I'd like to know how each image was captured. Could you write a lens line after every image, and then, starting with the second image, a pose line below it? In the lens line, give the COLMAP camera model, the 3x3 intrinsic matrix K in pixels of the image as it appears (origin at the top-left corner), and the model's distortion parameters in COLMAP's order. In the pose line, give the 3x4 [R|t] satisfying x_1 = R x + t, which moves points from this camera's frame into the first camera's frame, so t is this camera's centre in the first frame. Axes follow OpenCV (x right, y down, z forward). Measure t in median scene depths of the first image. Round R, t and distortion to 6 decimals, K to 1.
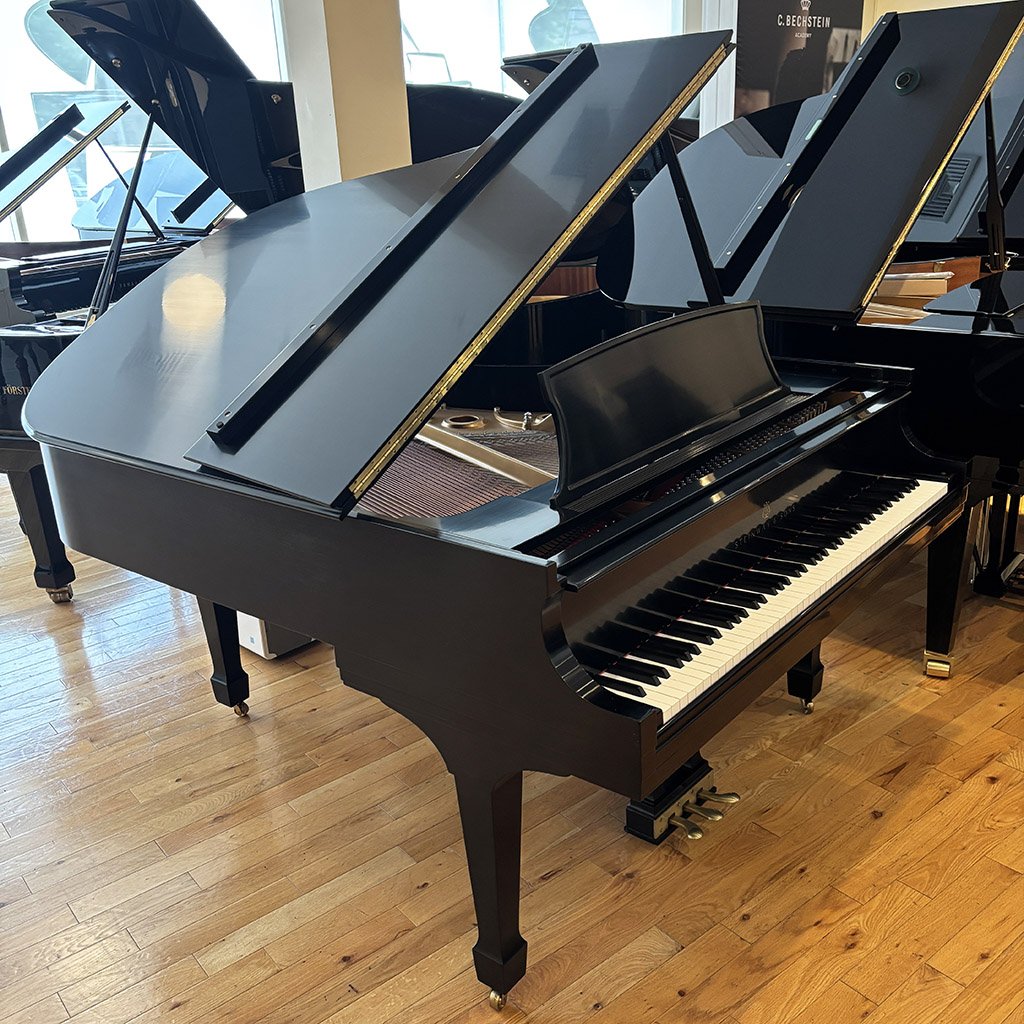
lens RADIAL K [[1034.8, 0, 517.8], [0, 1034.8, 509.6], [0, 0, 1]] dist [0.014261, 0.000000]
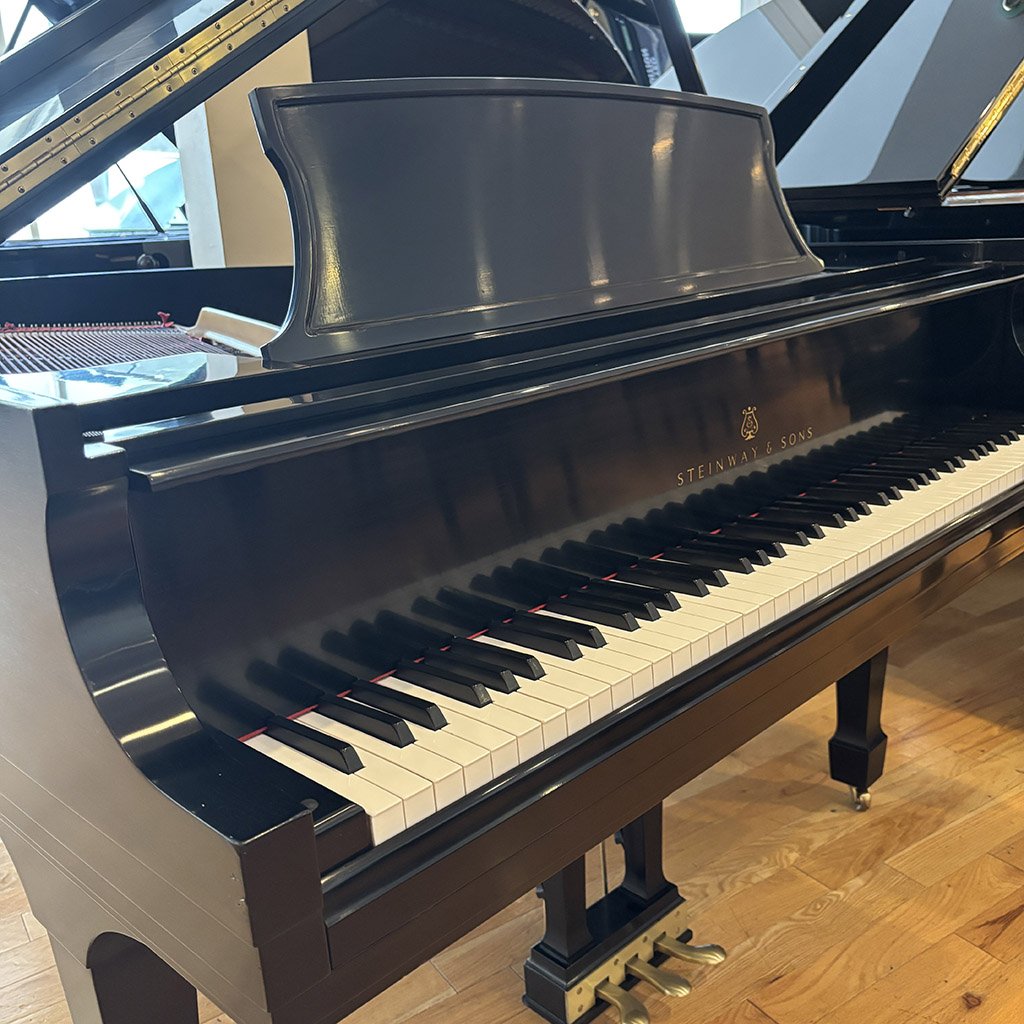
lens RADIAL K [[1034.8, 0, 511.1], [0, 1034.8, 508.8], [0, 0, 1]] dist [0.014261, 0.000000]
pose [[0.995151, 0.022703, -0.095708, 0.135375], [-0.028648, 0.997713, -0.061216, 0.063063], [0.094099, 0.063661, 0.993525, 0.370623]]
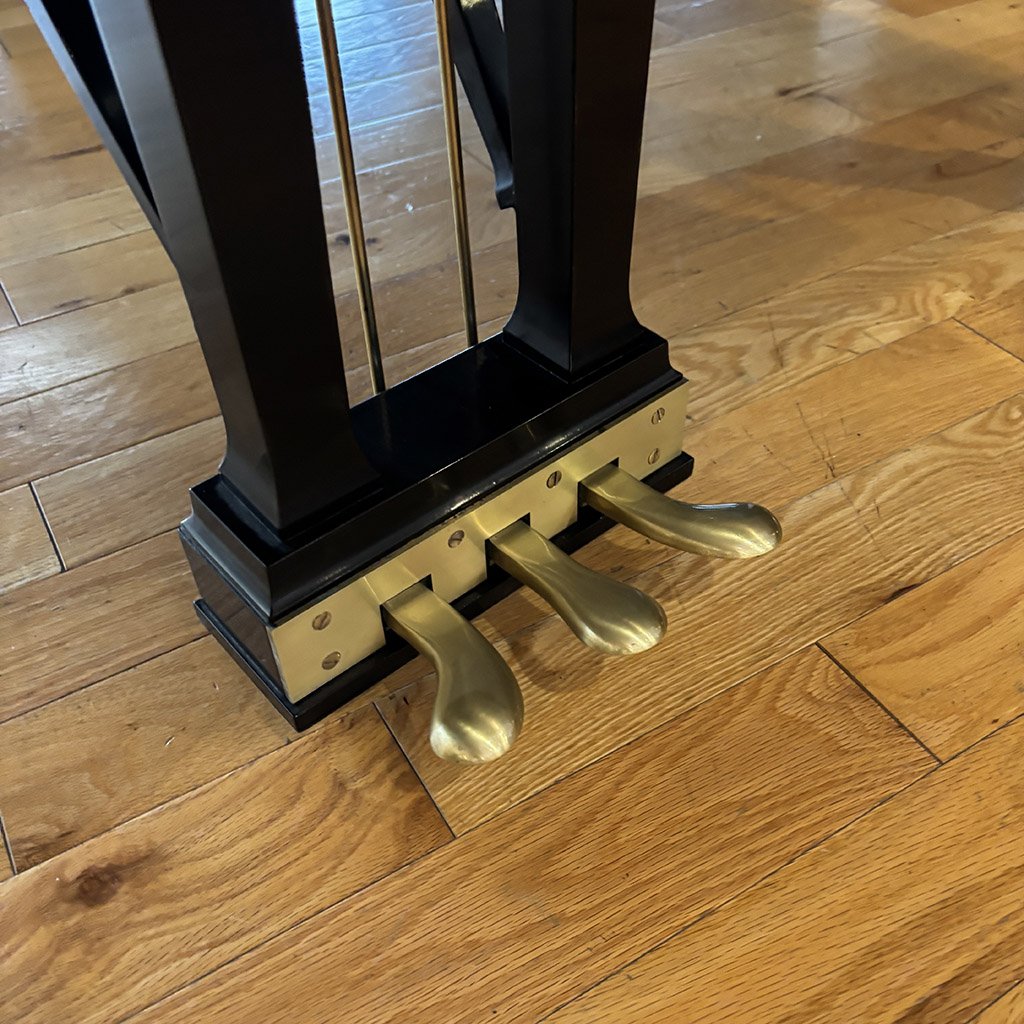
lens RADIAL K [[1034.8, 0, 516.8], [0, 1034.8, 505.1], [0, 0, 1]] dist [0.014261, 0.000000]
pose [[0.988561, 0.126219, -0.082564, 0.168435], [-0.080734, 0.905221, 0.417201, 0.180892], [0.127398, -0.405762, 0.905056, 0.764625]]
